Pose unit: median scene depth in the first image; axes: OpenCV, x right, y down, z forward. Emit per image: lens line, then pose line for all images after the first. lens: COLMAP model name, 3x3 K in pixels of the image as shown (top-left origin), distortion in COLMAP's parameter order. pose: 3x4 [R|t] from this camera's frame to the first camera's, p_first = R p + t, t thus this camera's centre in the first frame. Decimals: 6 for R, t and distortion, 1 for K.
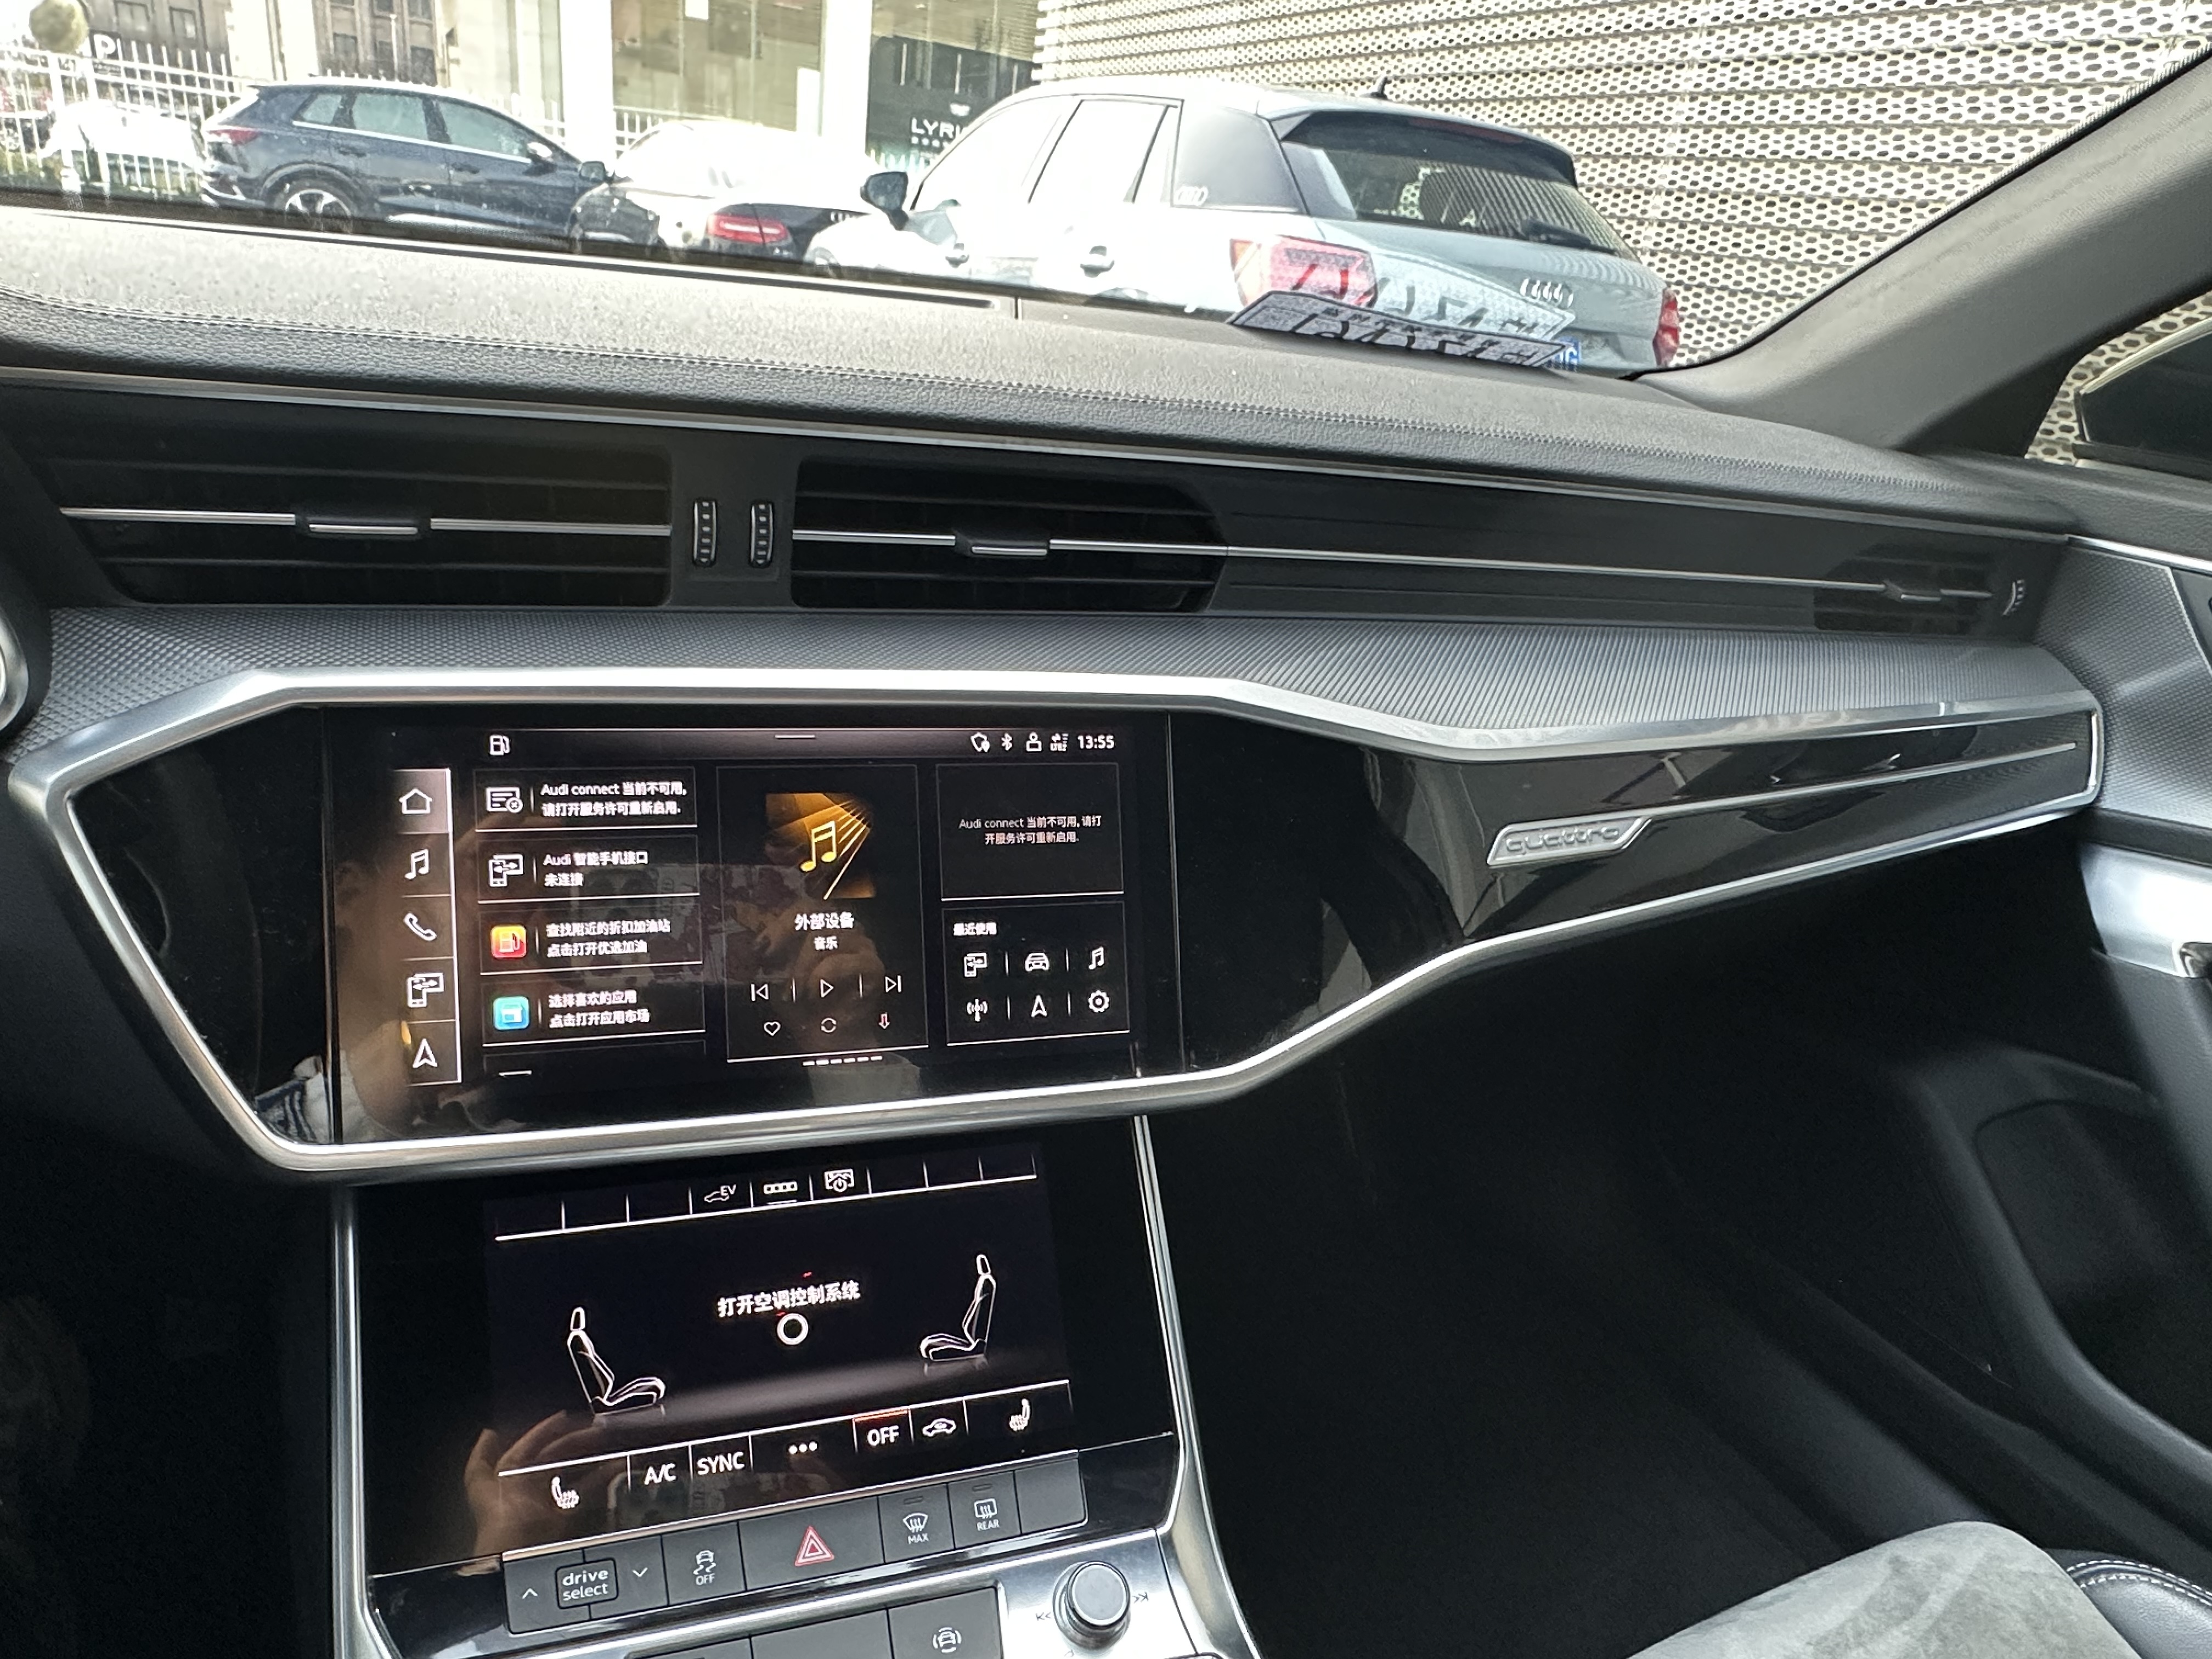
lens RADIAL K [[1432.7, 0, 1088.3], [0, 1432.7, 871.5], [0, 0, 1]] dist [-0.001899, 0.000951]
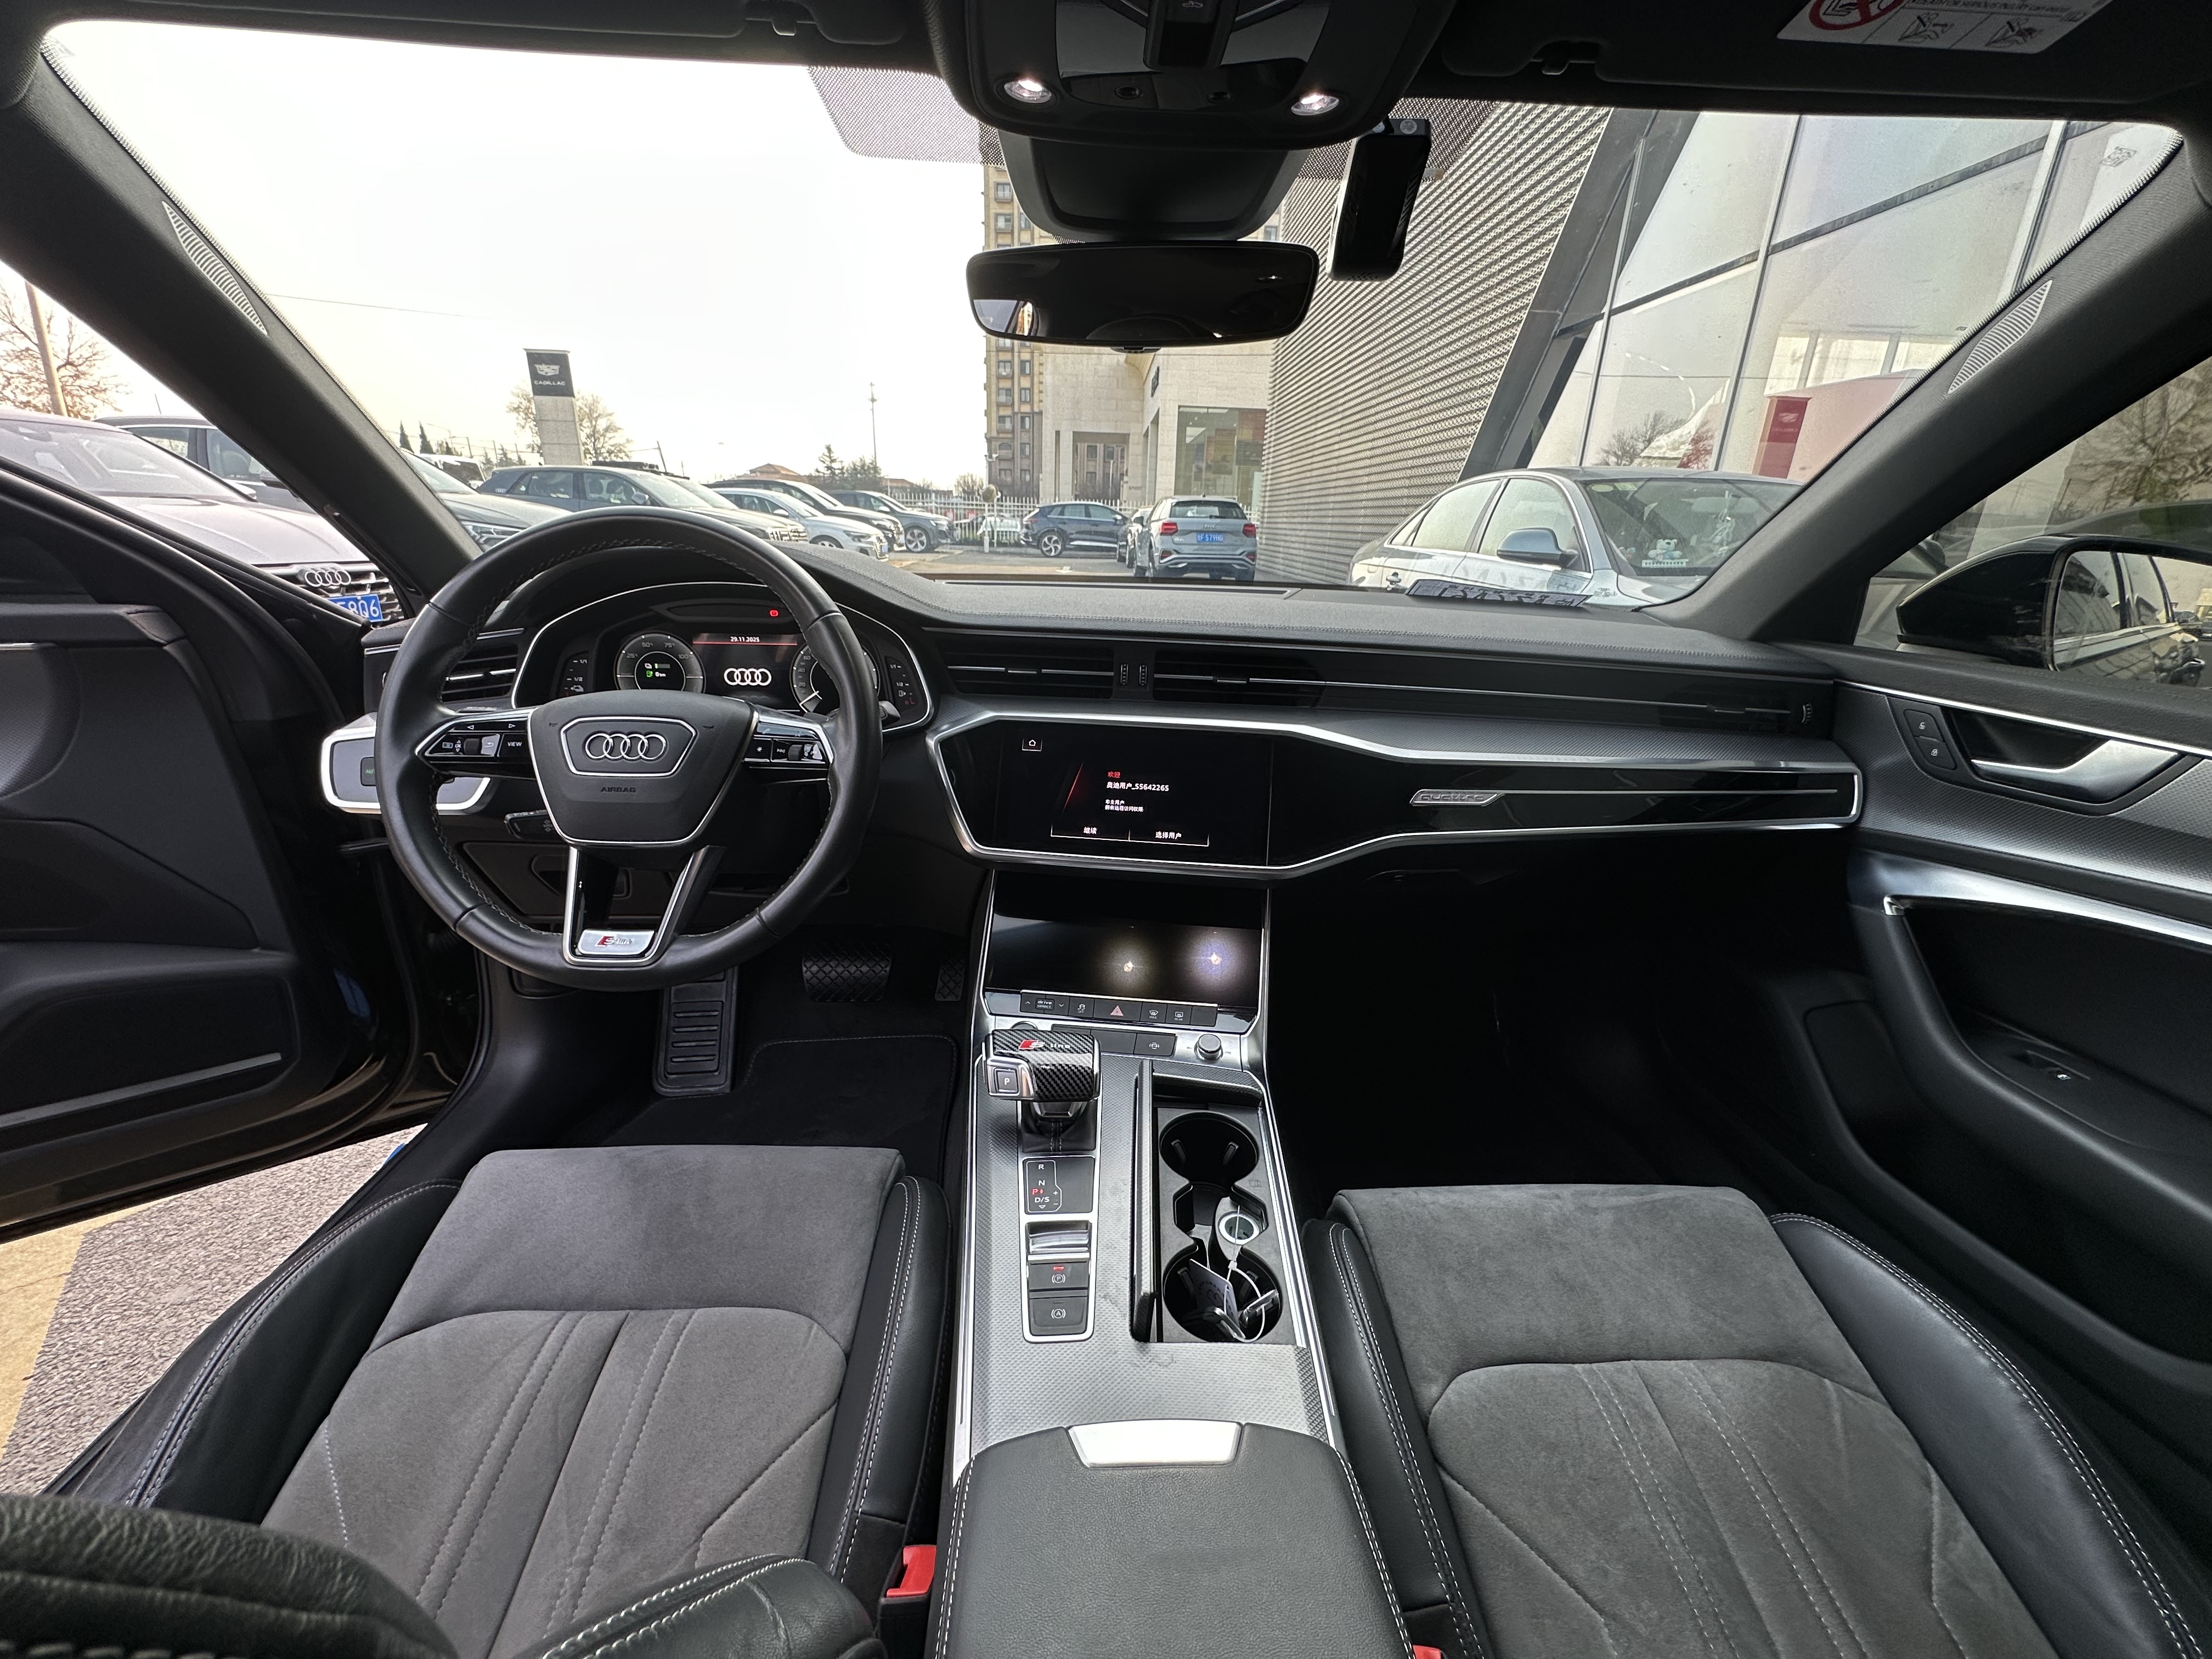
lens RADIAL K [[890.7, 0, 1106.0], [0, 890.7, 829.5], [0, 0, 1]] dist [0.000596, 0.000113]
pose [[0.909966, 0.054433, -0.411094, 0.506009], [-0.102723, 0.990039, -0.096287, 0.282375], [0.401758, 0.129847, 0.906493, -0.697206]]
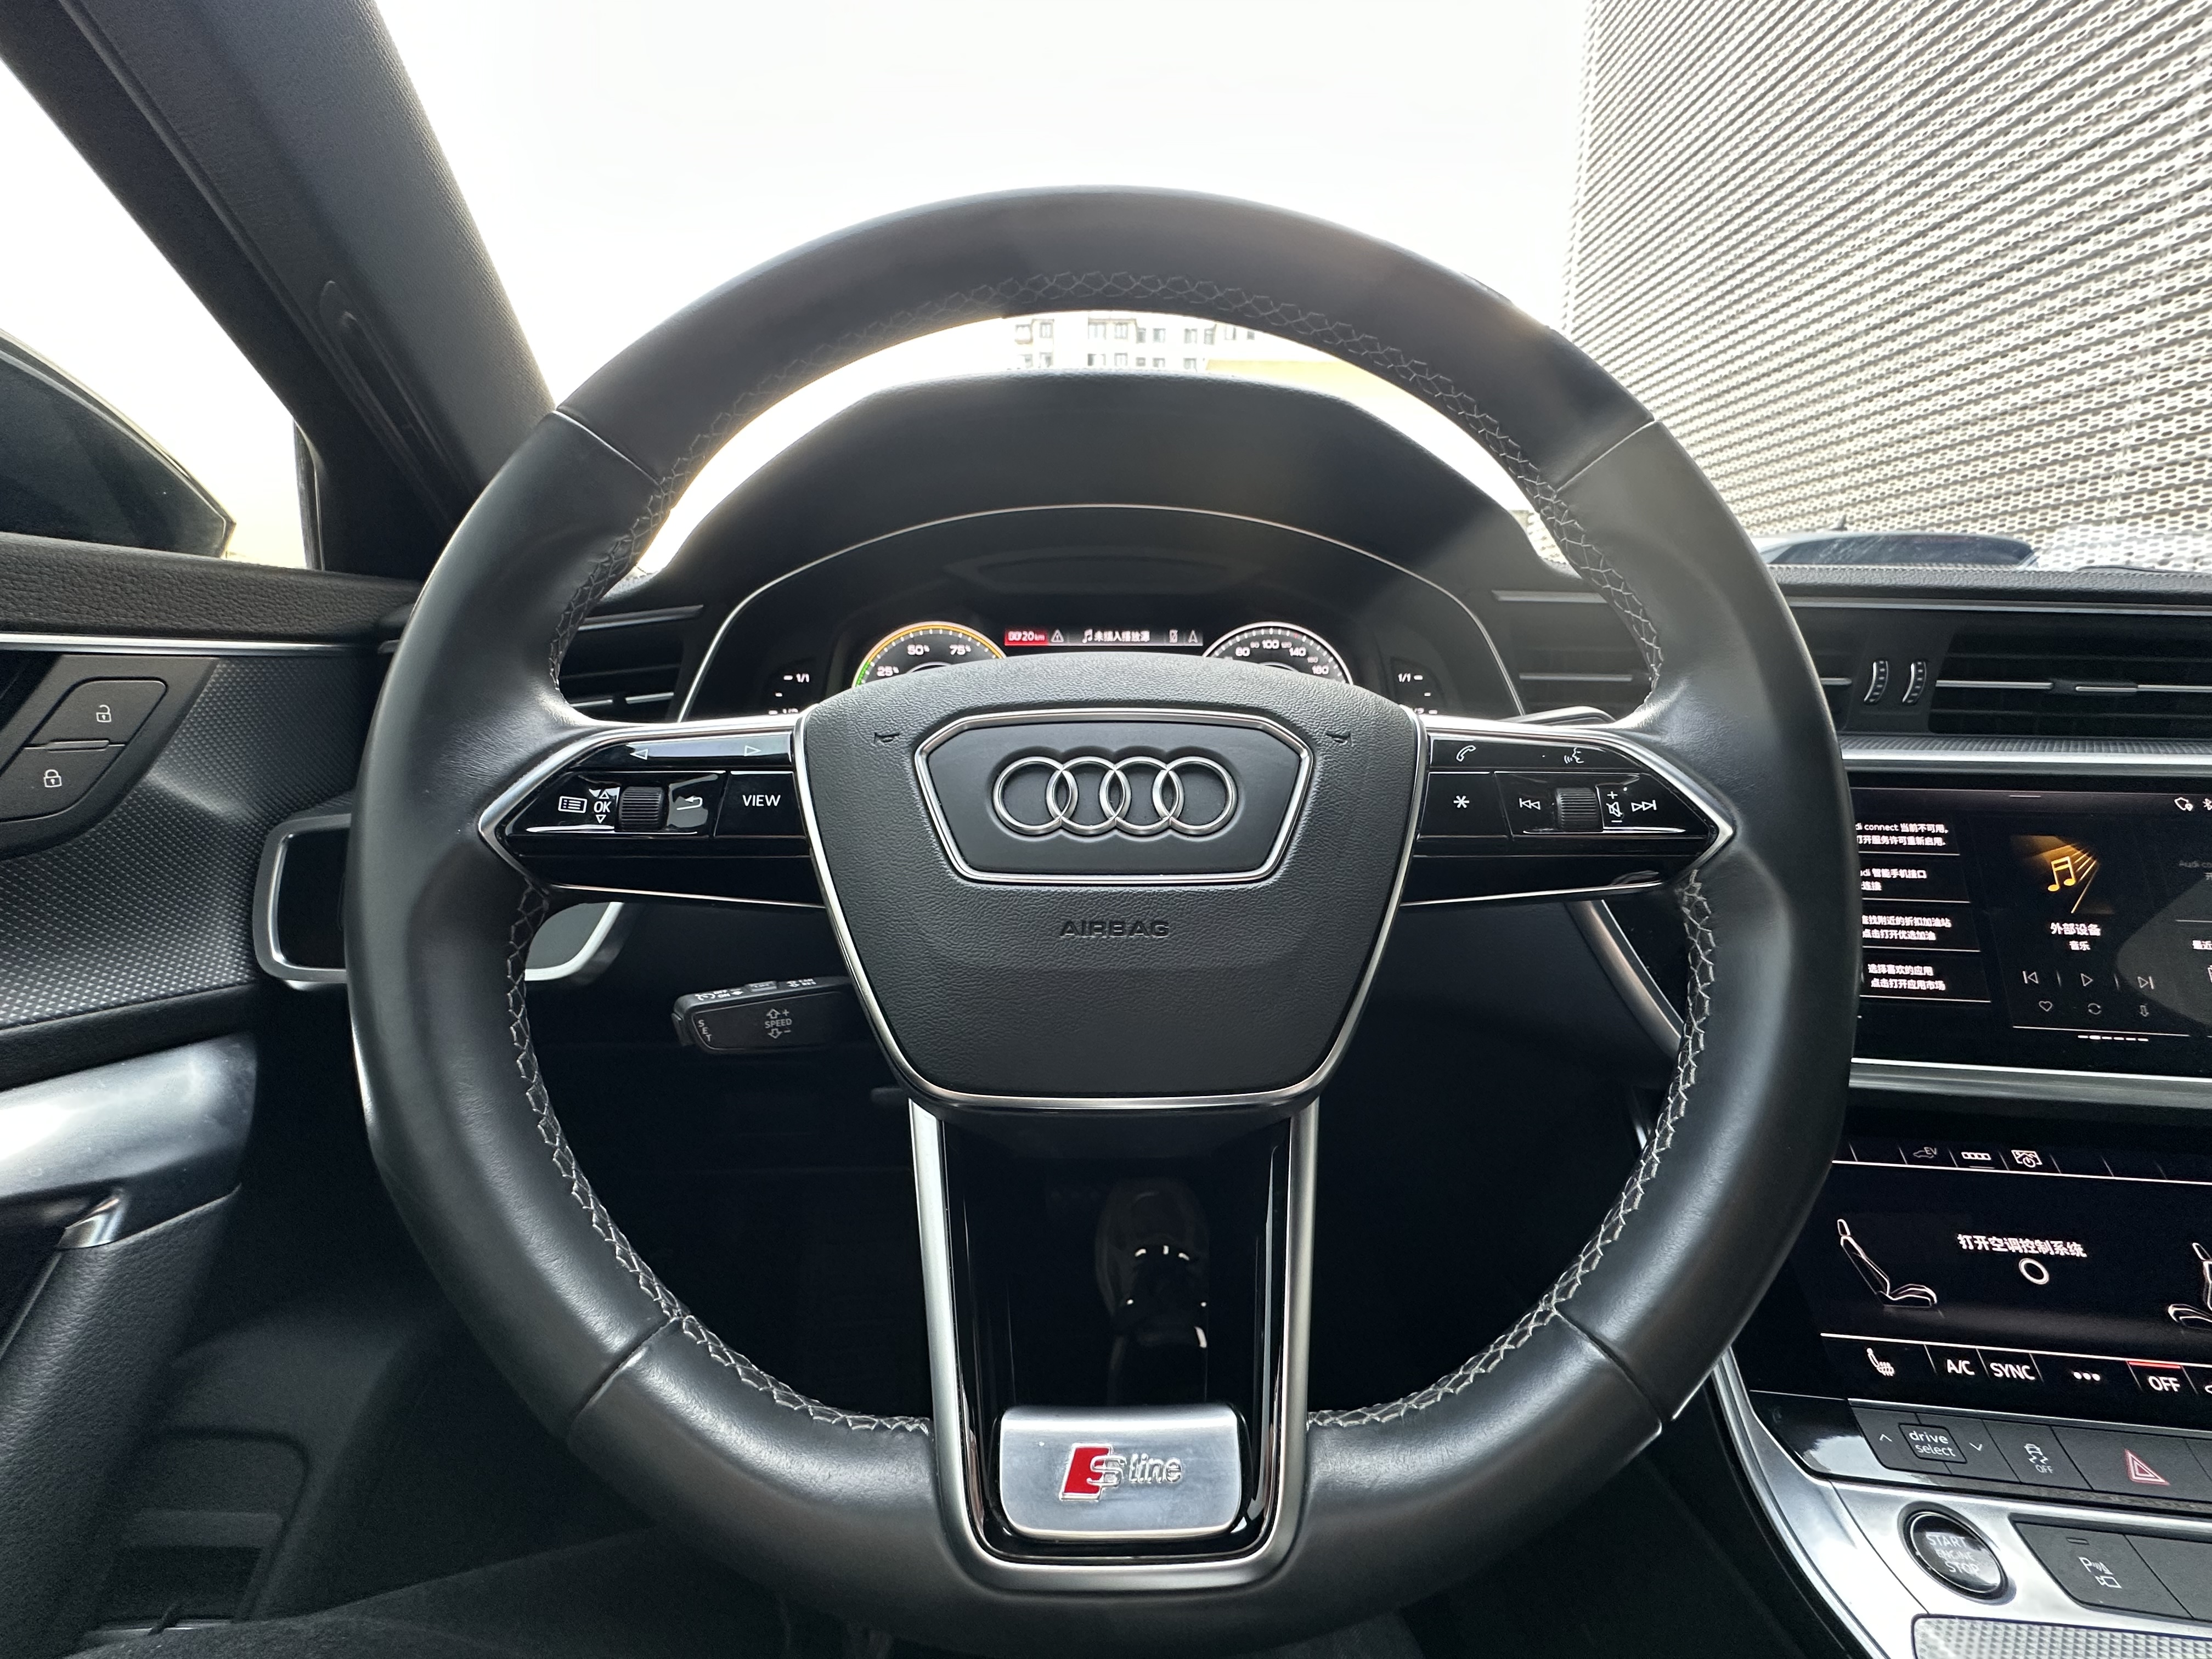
lens RADIAL K [[890.7, 0, 1106.0], [0, 890.7, 829.5], [0, 0, 1]] dist [0.000596, 0.000113]
pose [[0.899814, -0.026485, -0.435468, -0.611065], [-0.091740, 0.964351, -0.248214, 0.225857], [0.426518, 0.263296, 0.865308, -0.118407]]
